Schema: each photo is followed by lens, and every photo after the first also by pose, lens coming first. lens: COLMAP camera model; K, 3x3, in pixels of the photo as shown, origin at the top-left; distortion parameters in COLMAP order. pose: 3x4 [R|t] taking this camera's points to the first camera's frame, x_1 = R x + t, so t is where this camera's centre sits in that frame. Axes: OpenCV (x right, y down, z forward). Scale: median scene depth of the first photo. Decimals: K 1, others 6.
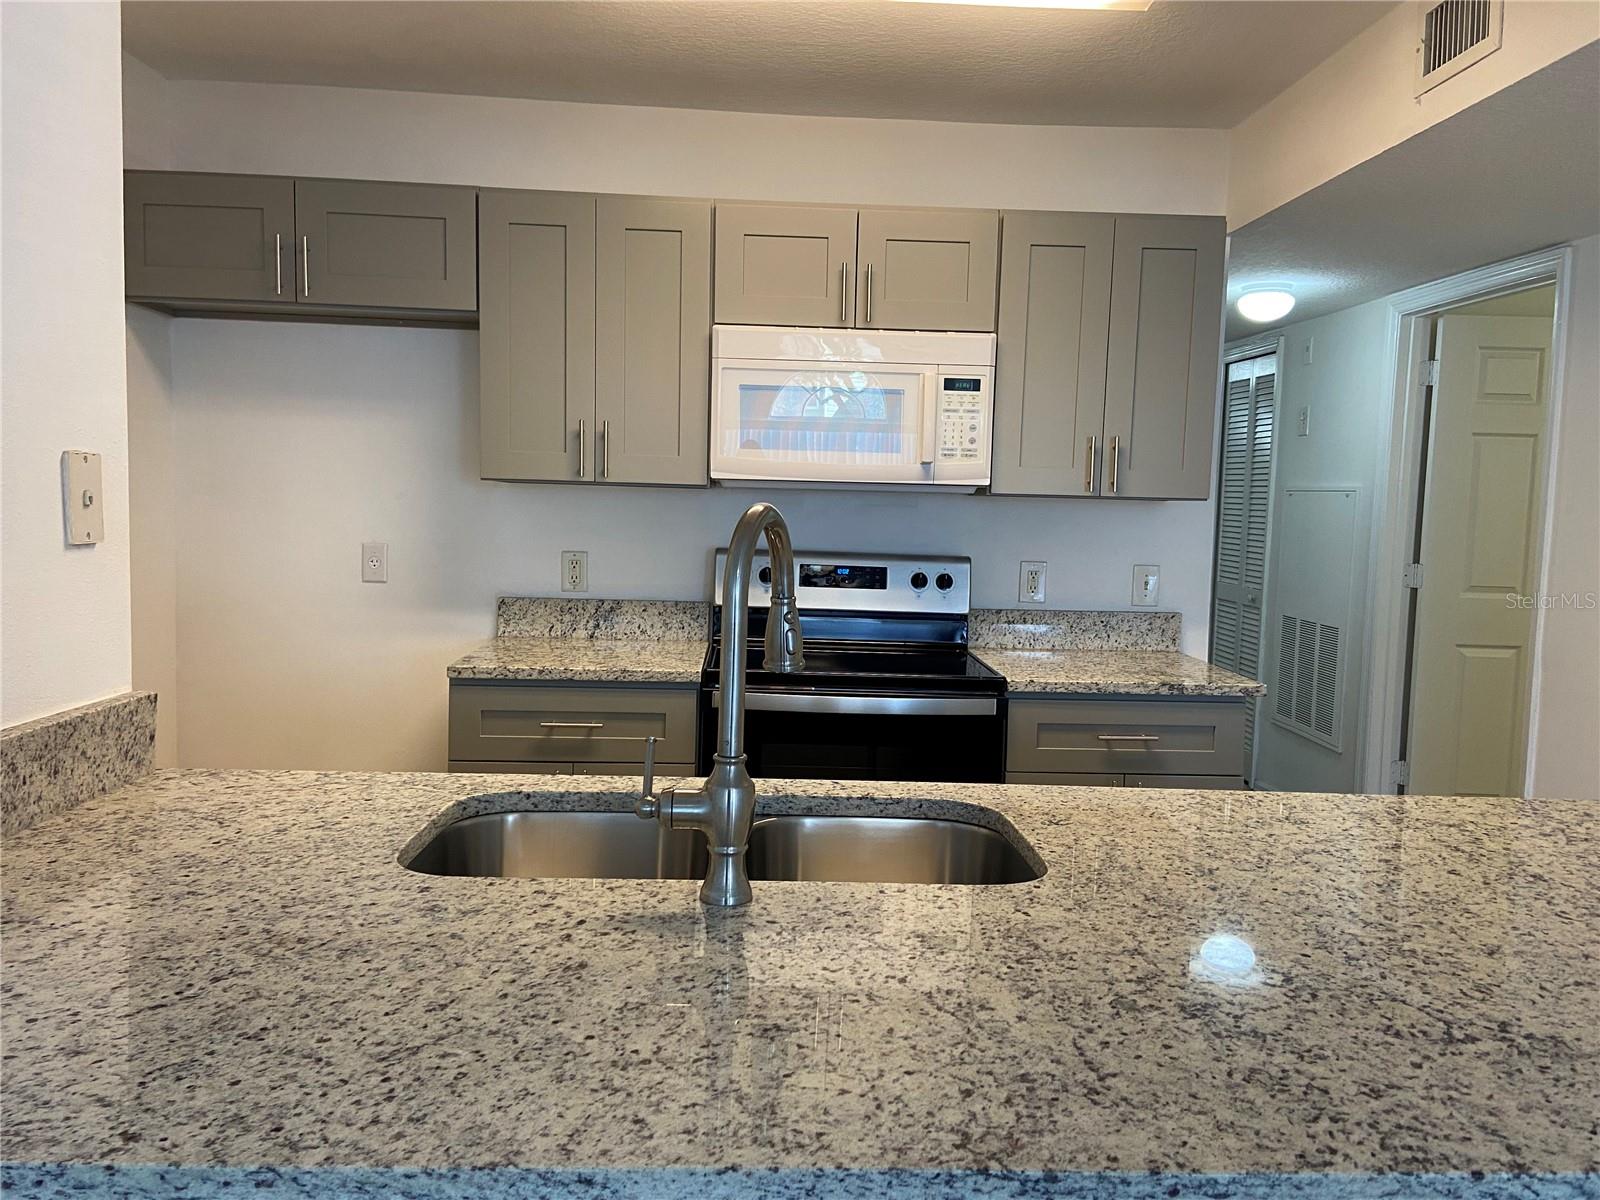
lens RADIAL K [[1203.6, 0, 801.7], [0, 1203.6, 599.3], [0, 0, 1]] dist [0.064933, -0.010153]
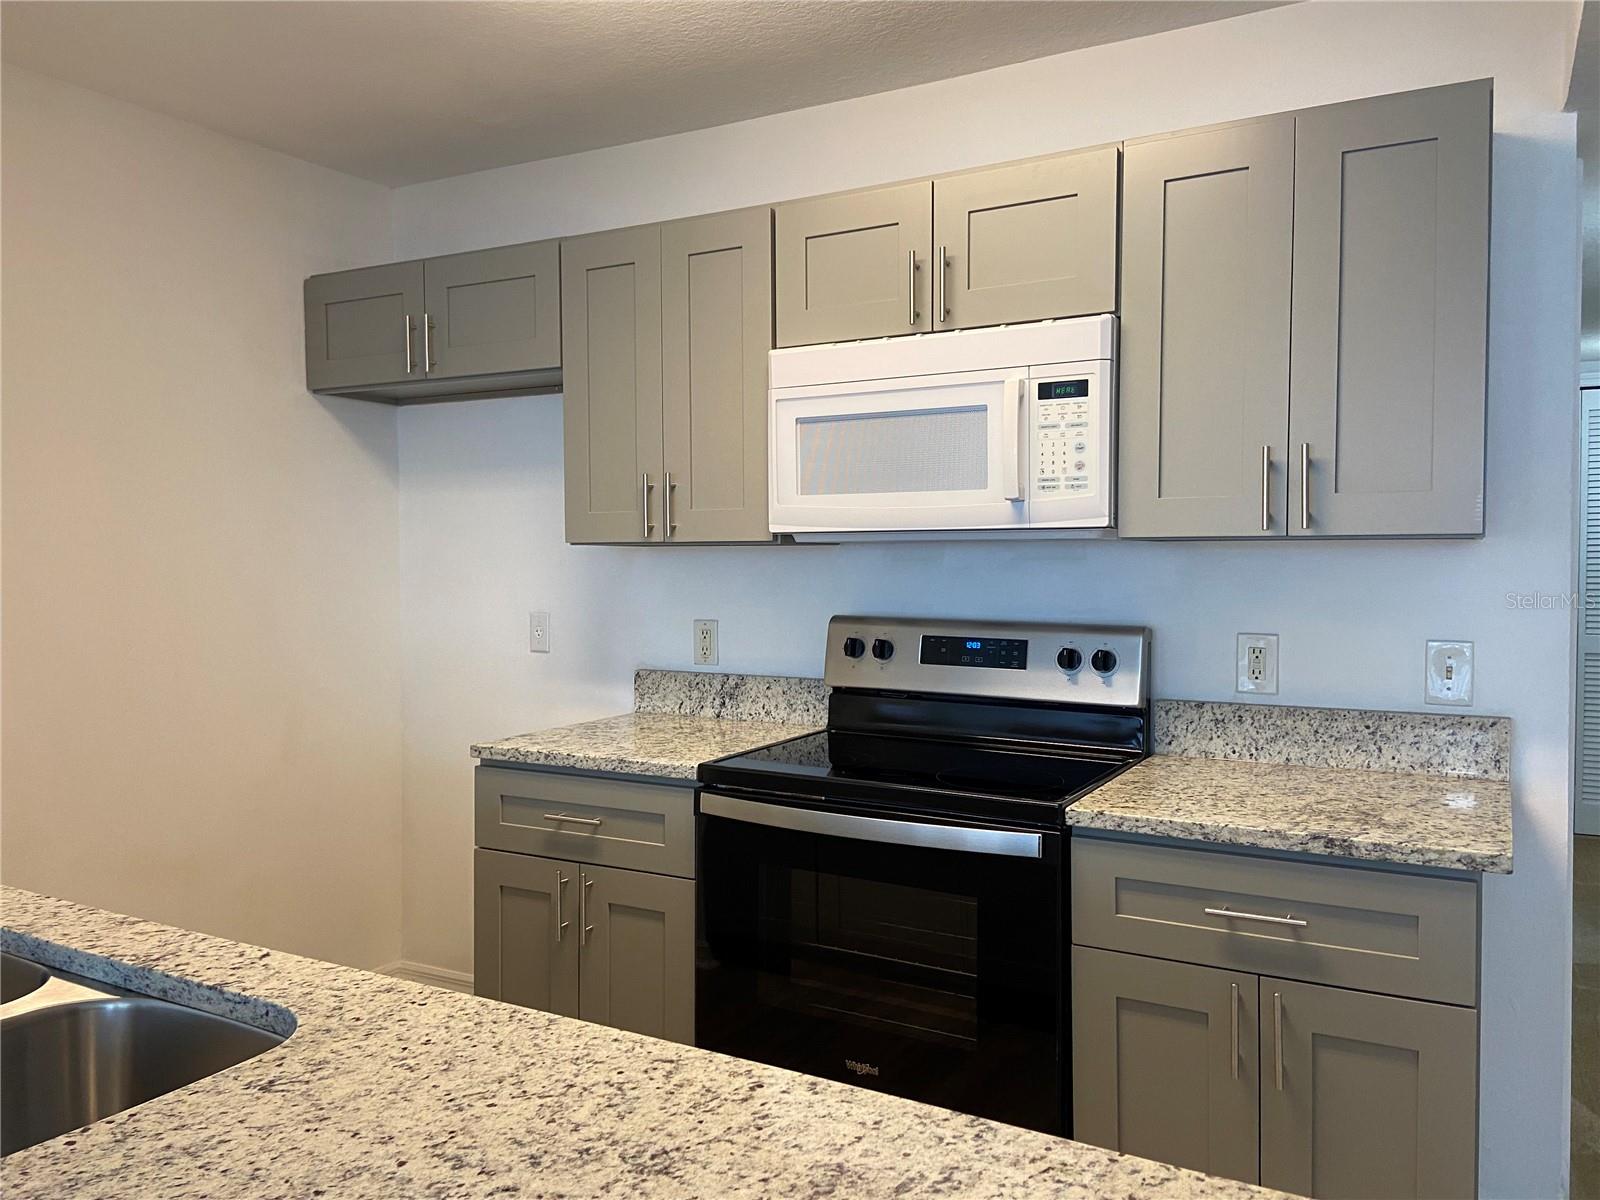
lens RADIAL K [[1203.6, 0, 799.0], [0, 1203.6, 596.6], [0, 0, 1]] dist [0.064933, -0.010153]
pose [[0.846855, -0.011631, -0.531696, 0.376955], [-0.017067, 0.998652, -0.049028, -0.015574], [0.531550, 0.050594, 0.845515, 0.304808]]
